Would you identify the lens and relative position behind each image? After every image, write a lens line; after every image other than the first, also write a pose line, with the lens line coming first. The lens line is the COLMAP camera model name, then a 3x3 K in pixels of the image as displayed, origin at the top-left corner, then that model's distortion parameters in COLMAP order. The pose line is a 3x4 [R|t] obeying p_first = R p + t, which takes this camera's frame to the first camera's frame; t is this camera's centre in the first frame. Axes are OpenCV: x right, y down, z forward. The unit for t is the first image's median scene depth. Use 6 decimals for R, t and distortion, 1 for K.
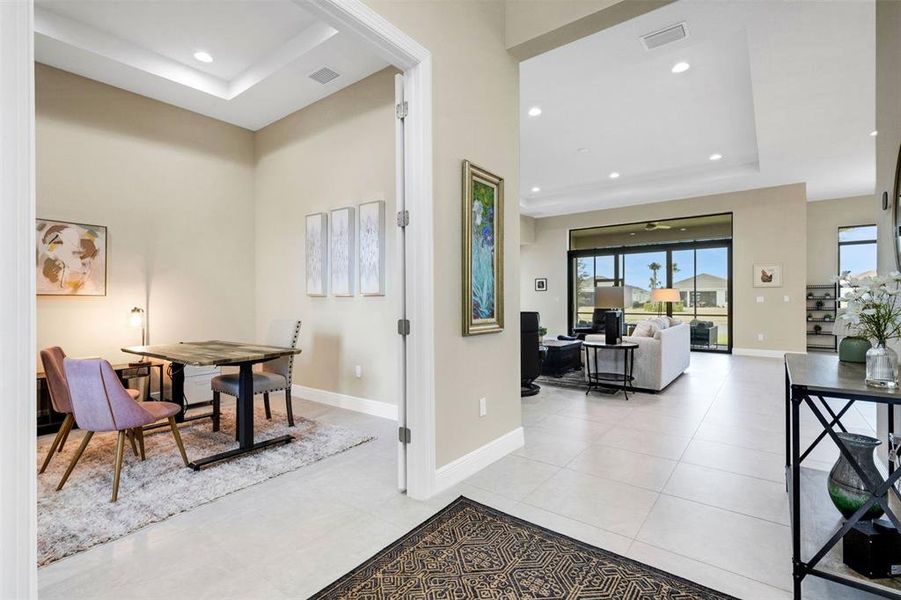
lens RADIAL K [[415.4, 0, 450.5], [0, 415.4, 300.0], [0, 0, 1]] dist [0.004531, -0.001093]
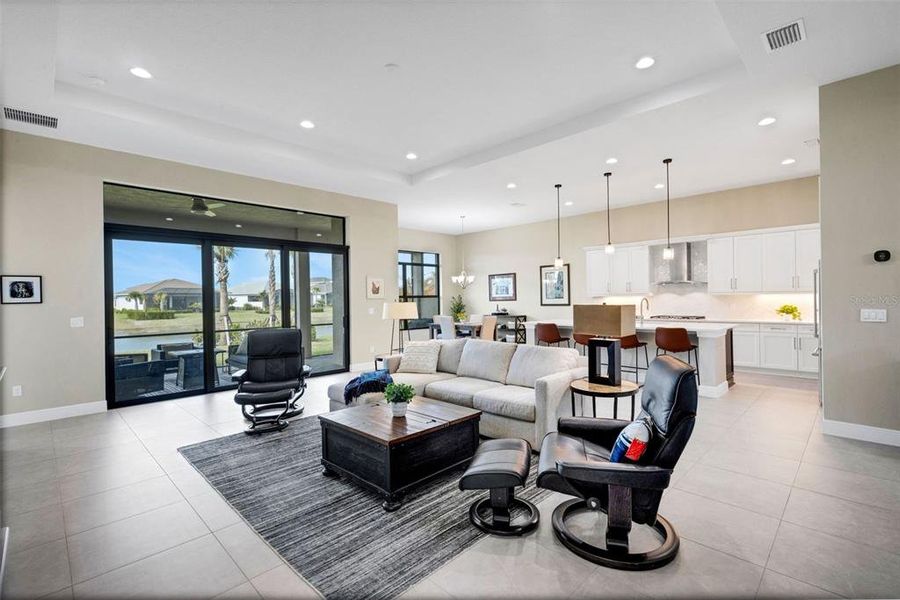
lens RADIAL K [[413.5, 0, 453.5], [0, 413.5, 304.2], [0, 0, 1]] dist [0.000173, 0.000222]
pose [[0.120924, -0.012804, 0.992579, -0.420522], [0.014806, 0.999829, 0.011094, -0.052616], [-0.992551, 0.013354, 0.121093, 1.360538]]
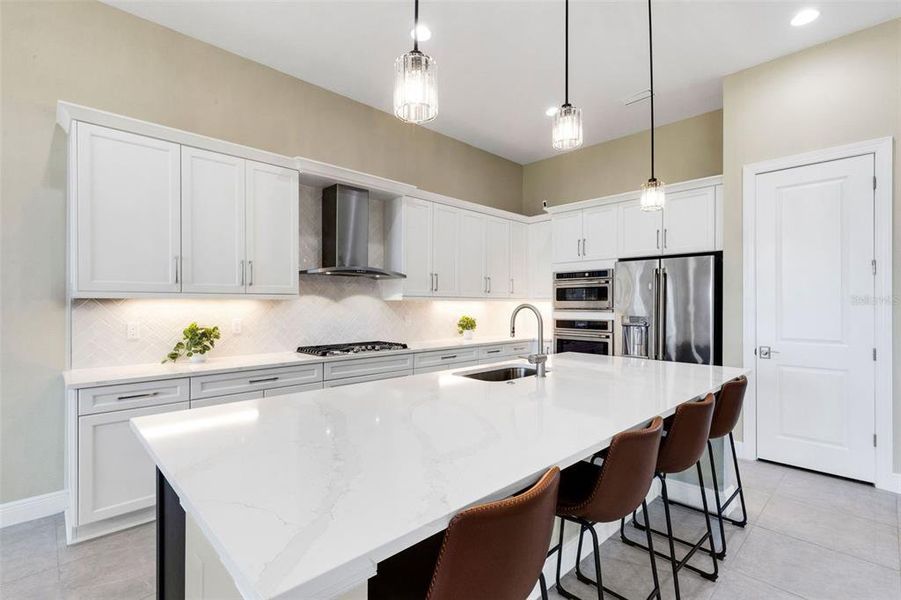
lens RADIAL K [[414.0, 0, 454.0], [0, 414.0, 304.2], [0, 0, 1]] dist [0.000173, 0.000222]
pose [[-0.990084, -0.000780, 0.140472, 1.318357], [-0.000359, 0.999995, 0.003022, -0.050357], [-0.140474, 0.002942, -0.990080, 1.406727]]
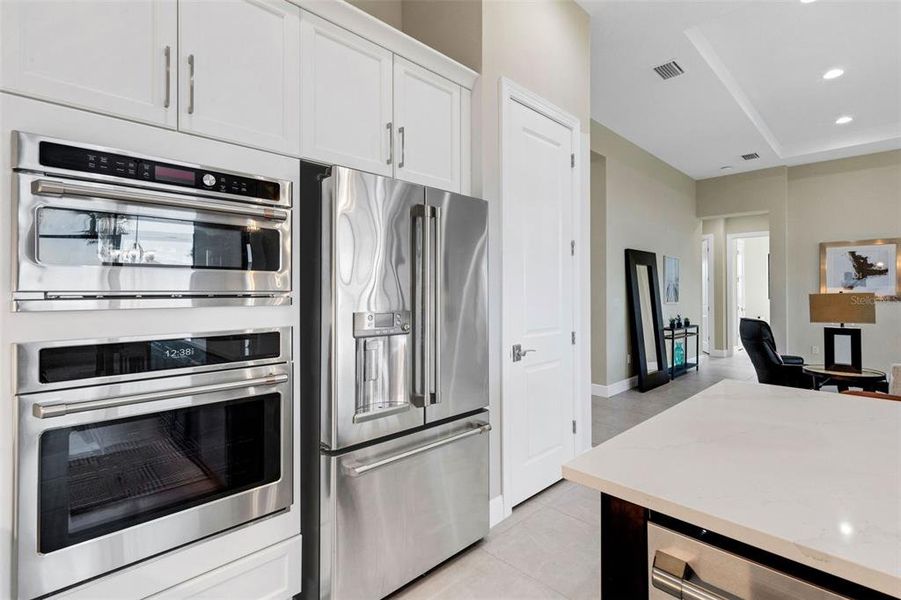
lens RADIAL K [[428.5, 0, 463.5], [0, 428.5, 291.3], [0, 0, 1]] dist [0.003349, 0.001144]
pose [[-0.127109, -0.003197, -0.991884, 1.434375], [0.001362, 0.999993, -0.003398, -0.037356], [0.991888, -0.001783, -0.127103, 0.497625]]
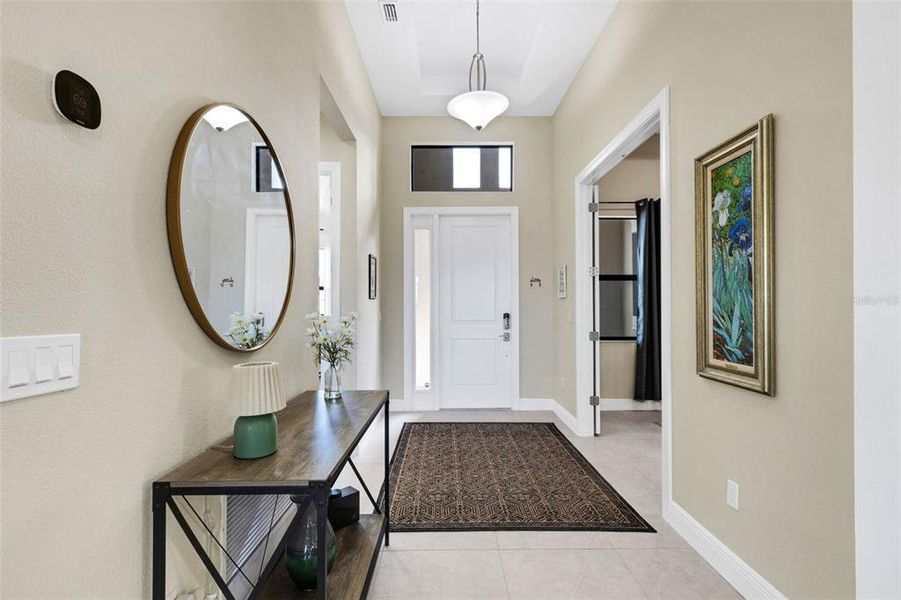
lens RADIAL K [[414.0, 0, 454.0], [0, 414.0, 304.2], [0, 0, 1]] dist [0.000173, 0.000222]
pose [[-0.784243, 0.000587, -0.620453, 0.556921], [0.004631, 0.999977, -0.004907, -0.031149], [0.620436, -0.006721, -0.784228, 0.822878]]
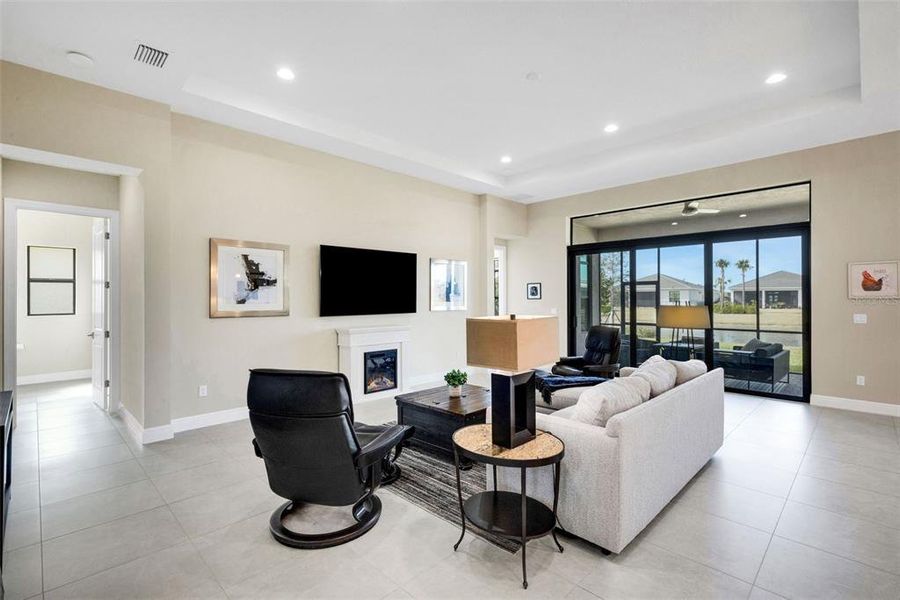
lens RADIAL K [[414.9, 0, 450.0], [0, 414.9, 300.0], [0, 0, 1]] dist [0.004531, -0.001093]
pose [[0.991557, 0.001000, -0.129664, 0.438030], [-0.000609, 0.999995, 0.003052, -0.060970], [0.129666, -0.002947, 0.991553, 0.611916]]
